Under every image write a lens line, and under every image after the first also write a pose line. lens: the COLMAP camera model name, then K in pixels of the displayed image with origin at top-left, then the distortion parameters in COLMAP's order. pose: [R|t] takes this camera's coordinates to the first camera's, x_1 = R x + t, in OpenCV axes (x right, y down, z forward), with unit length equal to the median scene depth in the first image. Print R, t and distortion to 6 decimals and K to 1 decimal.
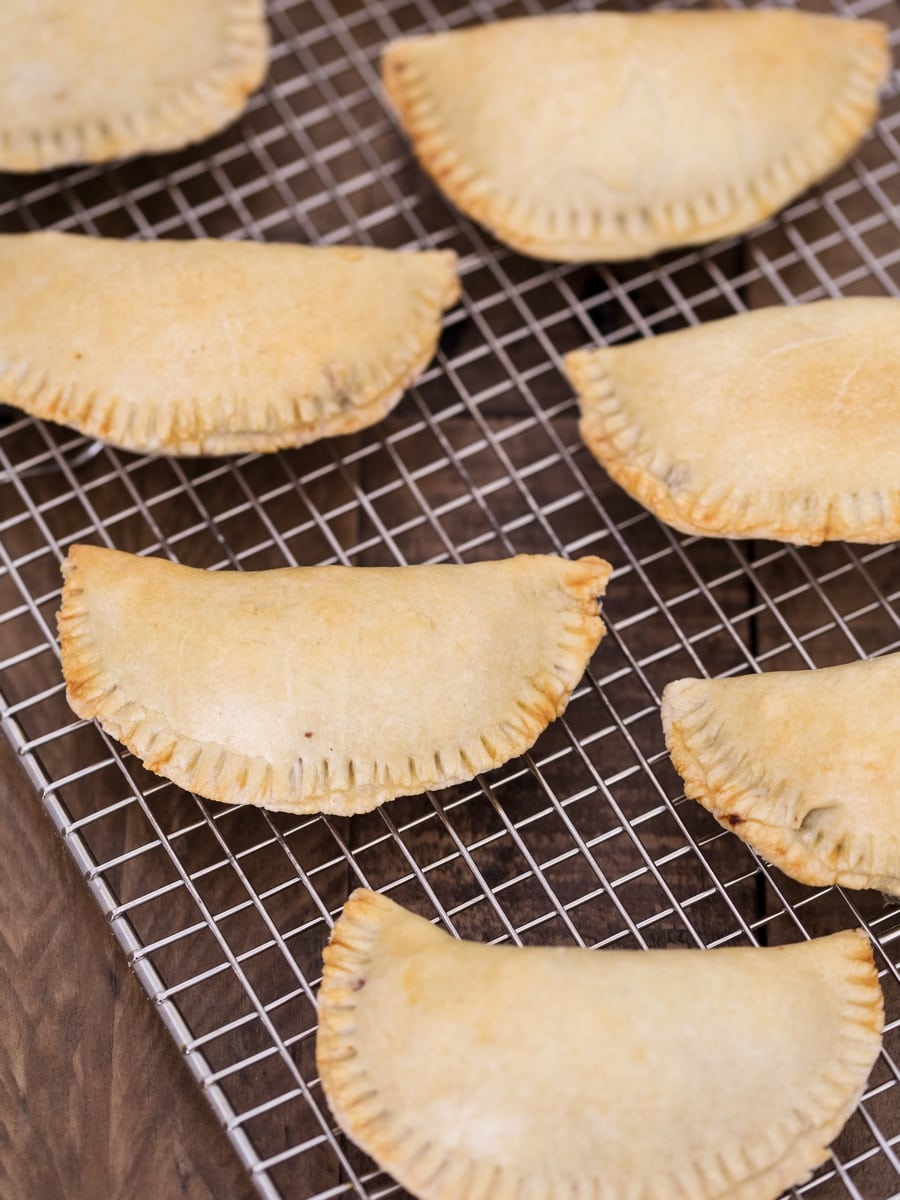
lens RADIAL K [[4879.3, 0, 450.0], [0, 4879.3, 600.0], [0, 0, 1]] dist [-0.242945, 1.513095]
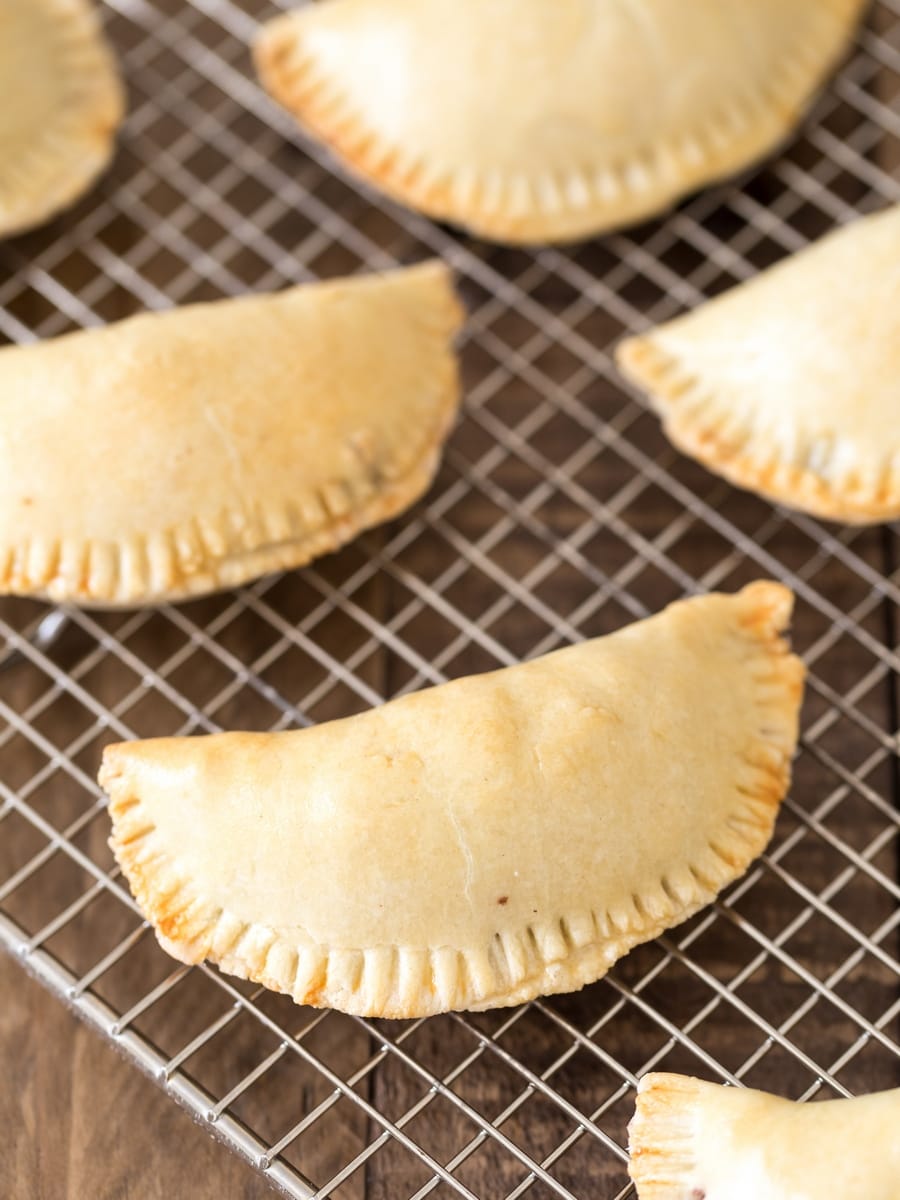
lens RADIAL K [[4879.3, 0, 450.0], [0, 4879.3, 600.0], [0, 0, 1]] dist [-0.242945, 1.513095]
pose [[0.948385, -0.258322, 0.183946, -0.157834], [0.264341, 0.964391, -0.008552, -0.012467], [-0.175187, 0.056735, 0.982899, 0.247546]]
